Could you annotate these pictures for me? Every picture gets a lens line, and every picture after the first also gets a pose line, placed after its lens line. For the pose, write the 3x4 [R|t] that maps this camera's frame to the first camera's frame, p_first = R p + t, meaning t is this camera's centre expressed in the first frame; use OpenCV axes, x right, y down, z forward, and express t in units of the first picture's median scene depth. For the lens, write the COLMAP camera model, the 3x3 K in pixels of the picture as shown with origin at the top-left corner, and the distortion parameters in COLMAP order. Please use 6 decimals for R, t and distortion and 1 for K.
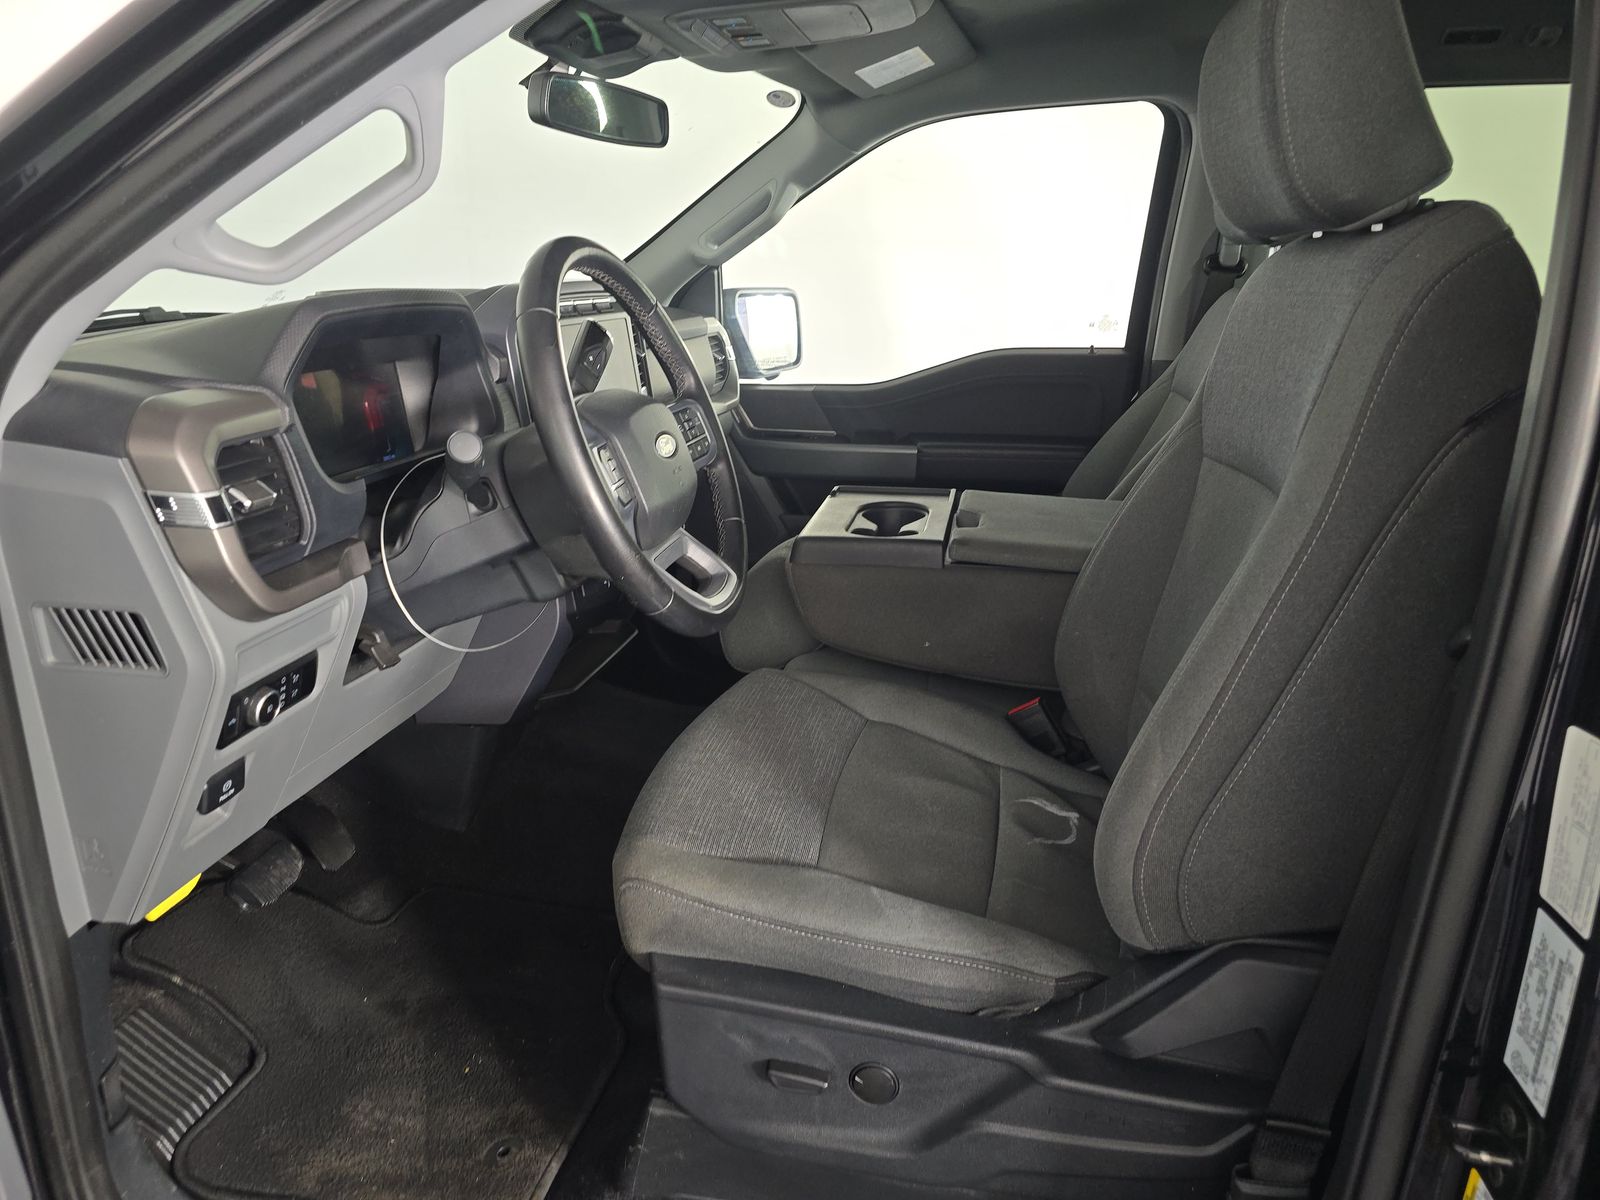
lens RADIAL K [[1069.2, 0, 800.2], [0, 1069.2, 601.2], [0, 0, 1]] dist [0.017627, -0.009544]
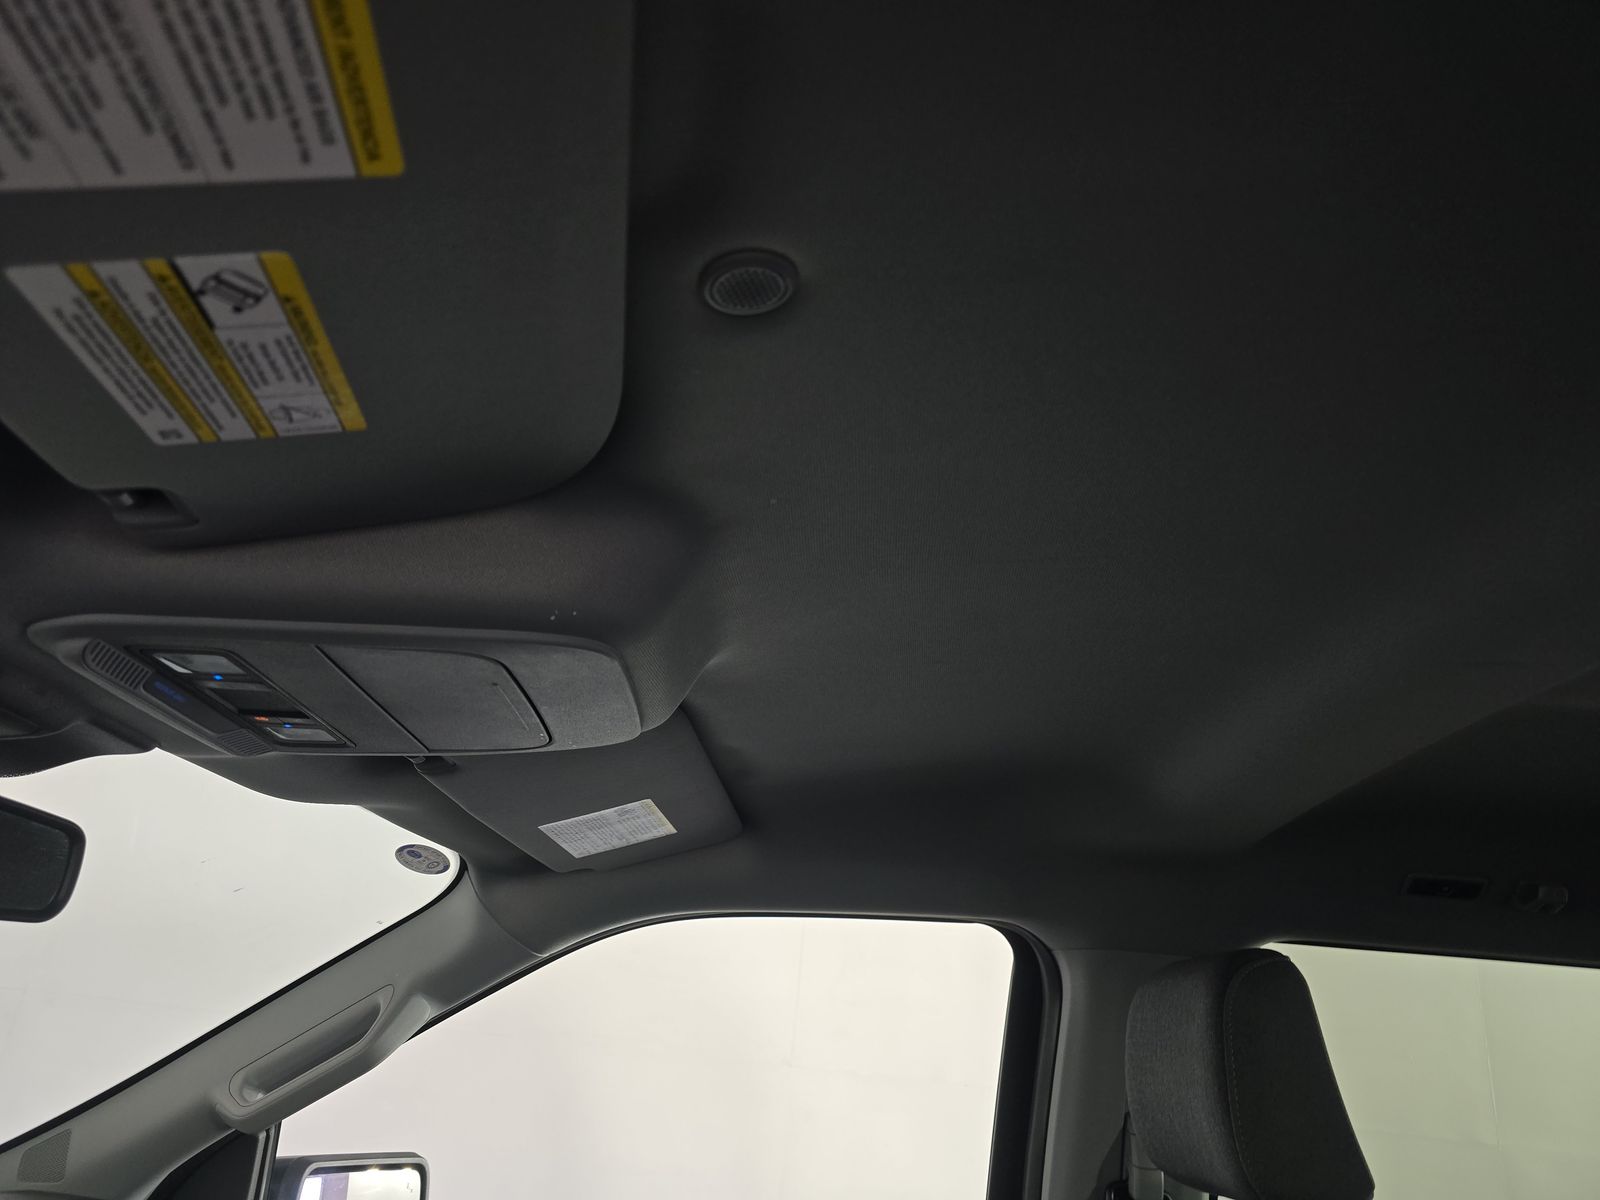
lens RADIAL K [[1069.2, 0, 799.5], [0, 1069.2, 600.5], [0, 0, 1]] dist [0.017627, -0.009544]
pose [[0.969775, 0.156430, 0.187260, 0.051995], [0.001042, 0.764793, -0.644275, -0.185560], [-0.243999, 0.624996, 0.741514, 0.398679]]
